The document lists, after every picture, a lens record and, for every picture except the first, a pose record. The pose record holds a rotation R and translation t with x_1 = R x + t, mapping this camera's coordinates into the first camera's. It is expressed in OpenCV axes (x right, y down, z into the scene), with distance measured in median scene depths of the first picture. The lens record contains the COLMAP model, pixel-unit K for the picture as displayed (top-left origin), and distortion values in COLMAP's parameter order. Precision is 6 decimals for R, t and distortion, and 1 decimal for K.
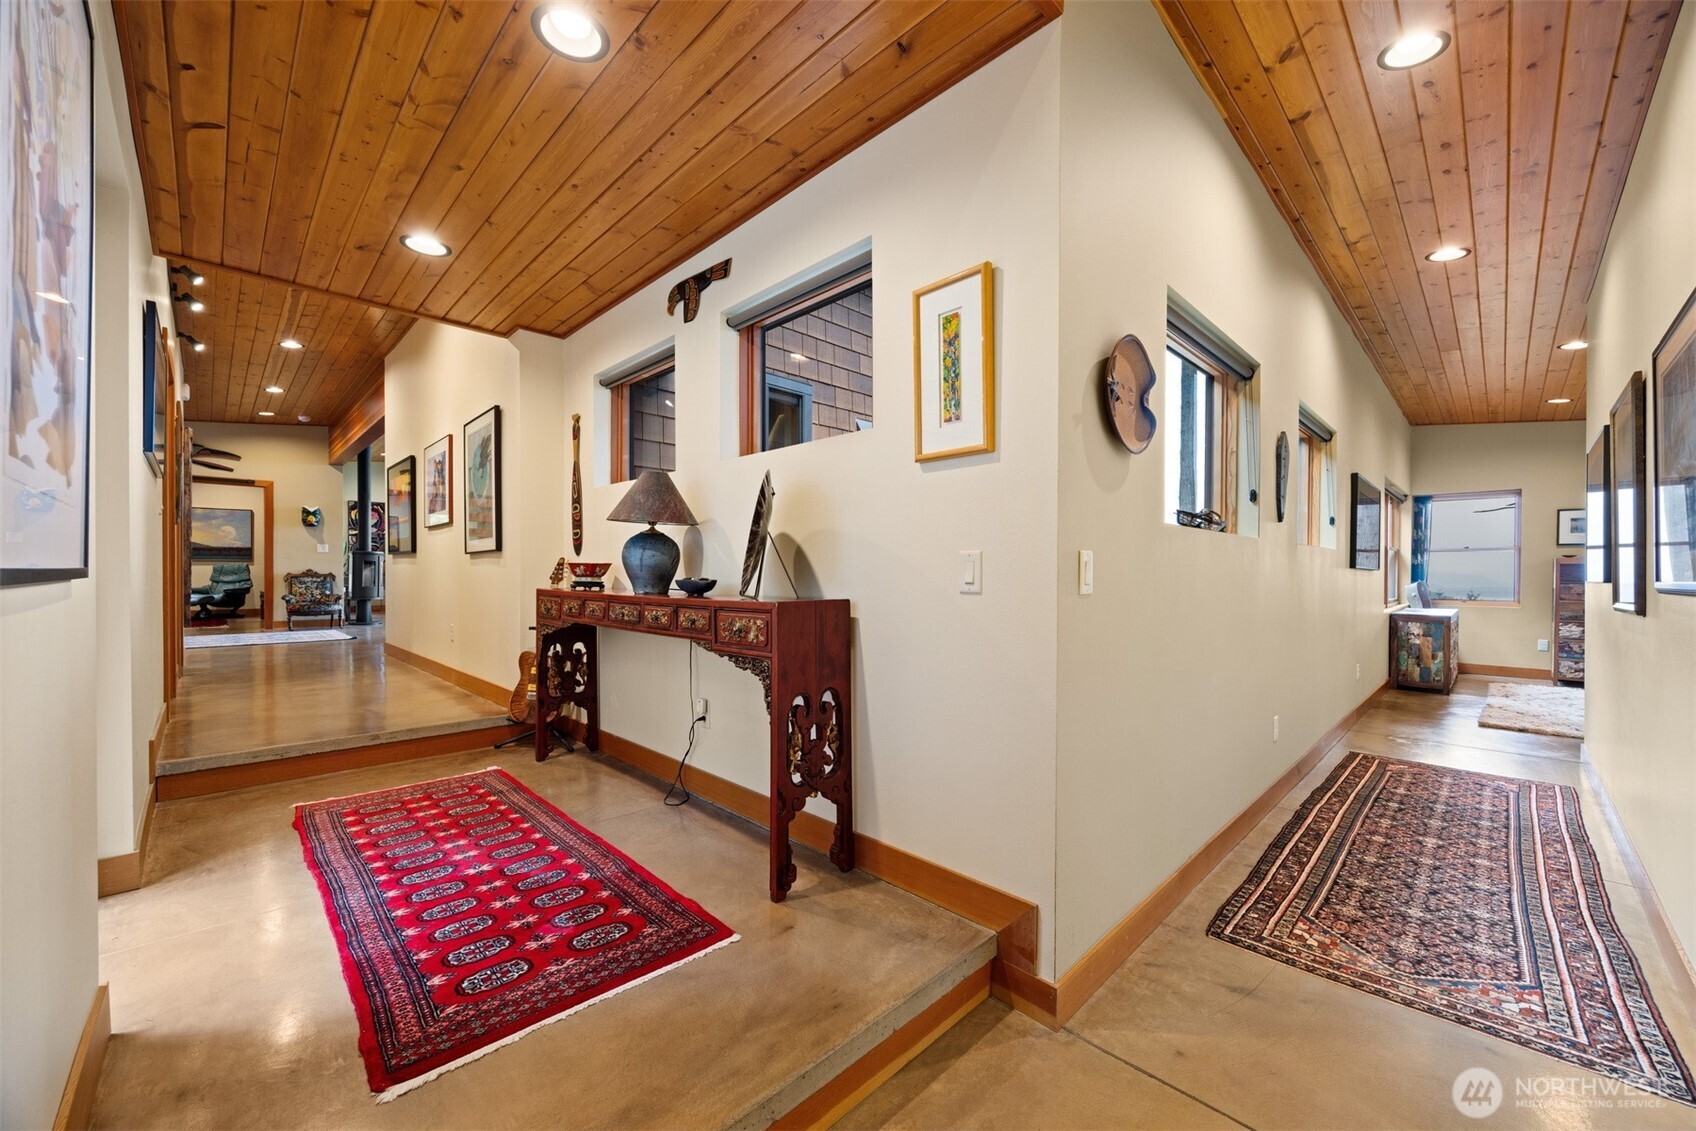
lens RADIAL K [[652.0, 0, 846.5], [0, 652.0, 577.0], [0, 0, 1]] dist [-0.000627, -0.000444]
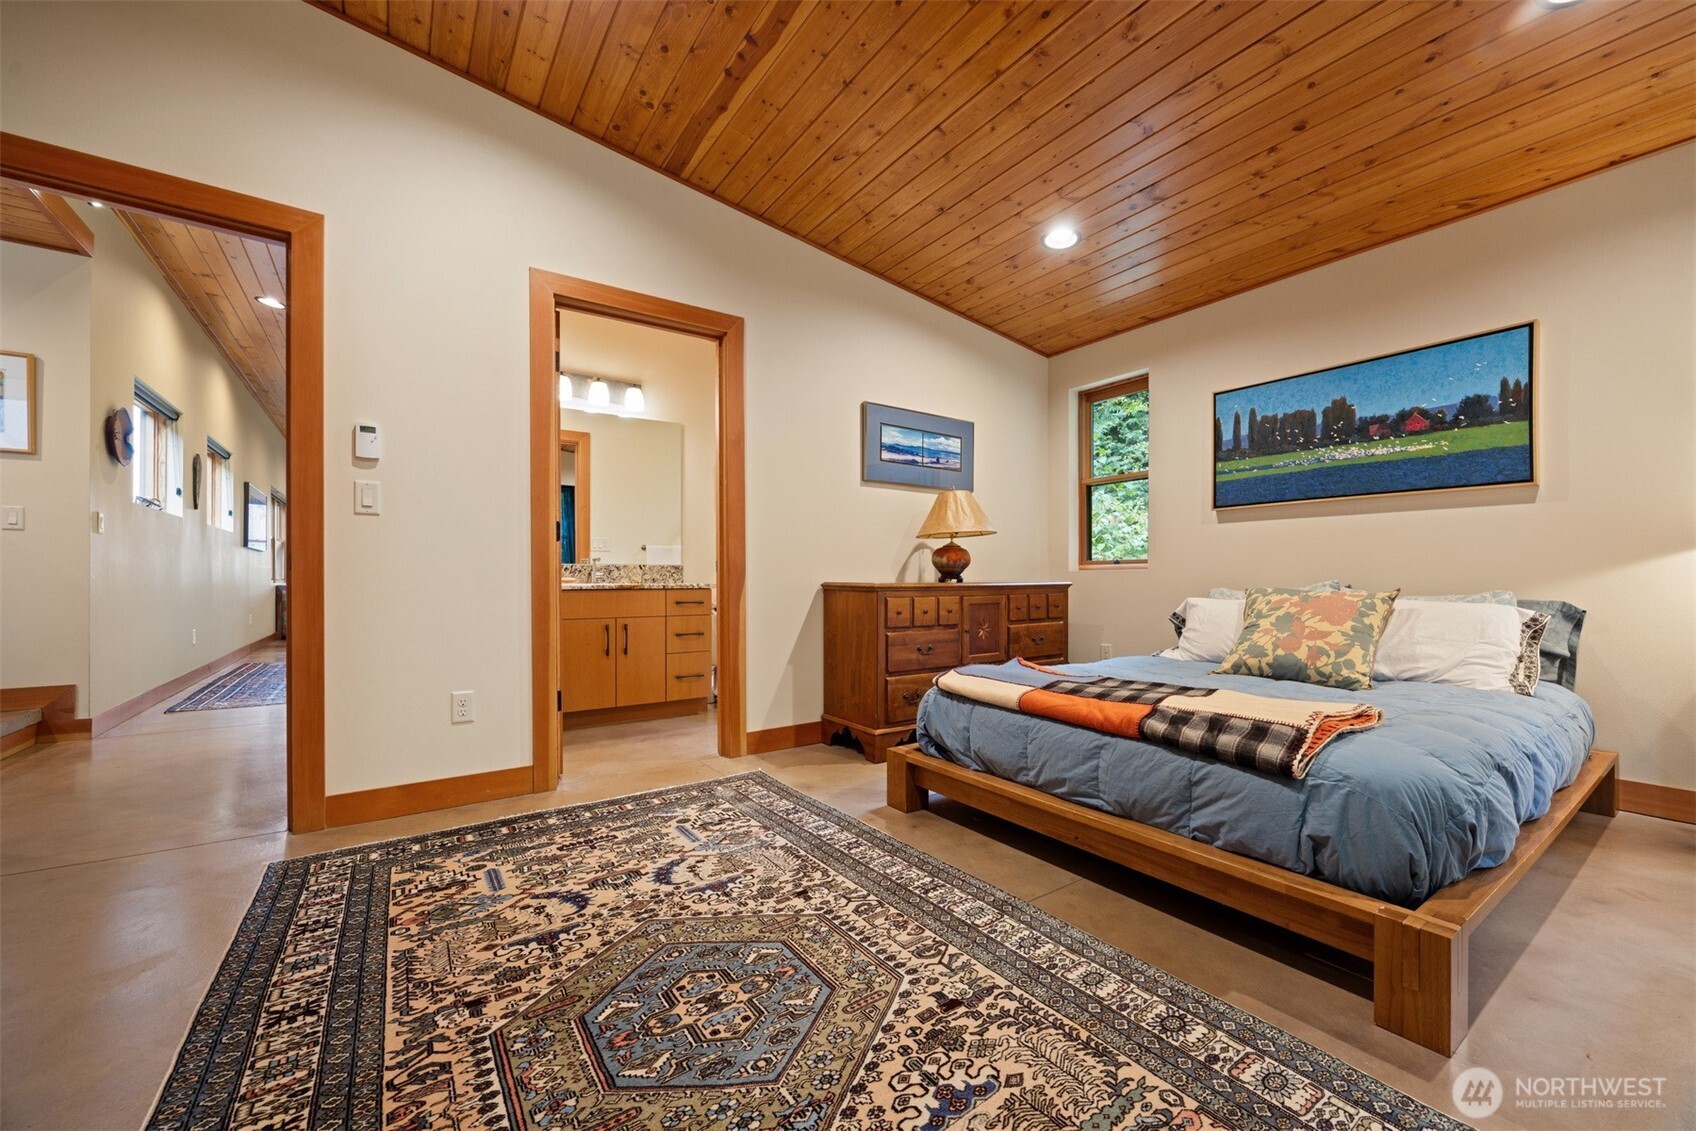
lens RADIAL K [[652.0, 0, 852.2], [0, 652.0, 579.5], [0, 0, 1]] dist [-0.000627, -0.000444]
pose [[0.163721, -0.003393, 0.986501, -0.489362], [0.005407, 0.999982, 0.002543, 0.069799], [-0.986492, 0.004918, 0.163736, -0.642226]]
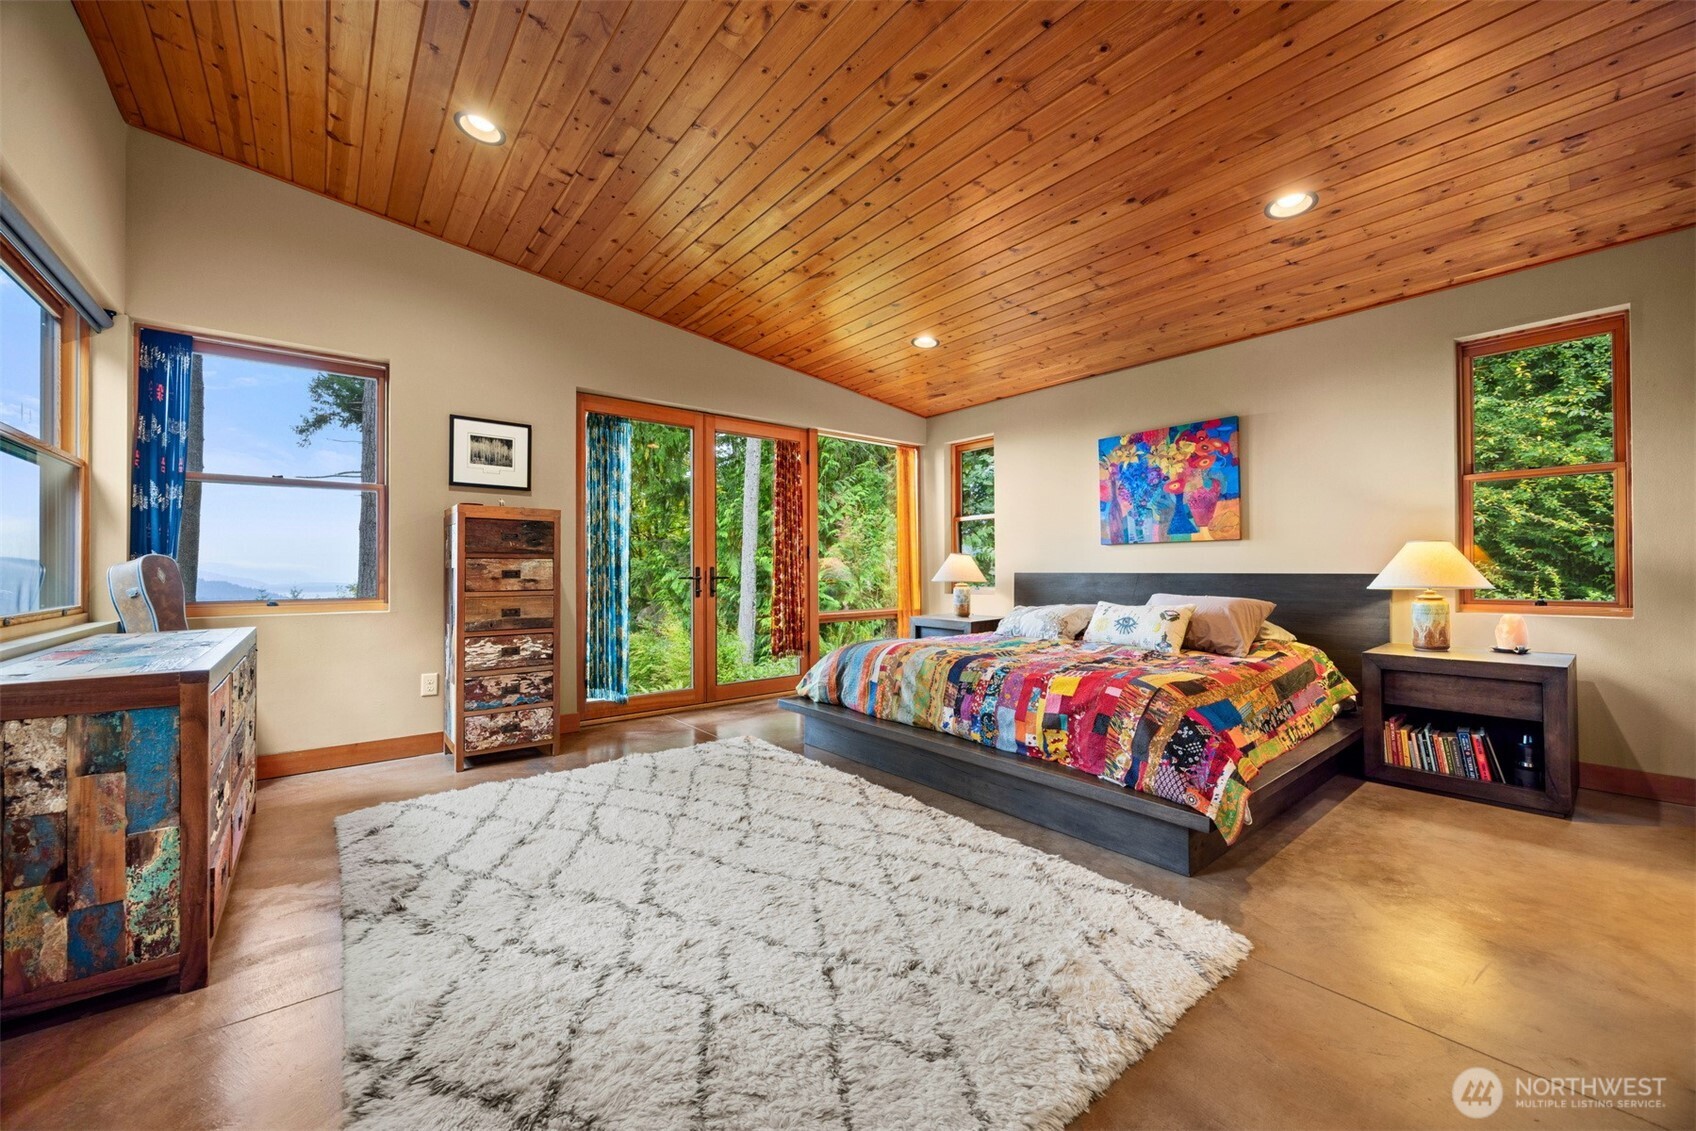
lens RADIAL K [[652.0, 0, 858.6], [0, 652.0, 563.7], [0, 0, 1]] dist [-0.000627, -0.000444]
pose [[0.086927, 0.007223, 0.996188, 0.885515], [0.008351, 0.999933, -0.007979, 0.029255], [-0.996180, 0.009012, 0.086861, 0.923523]]
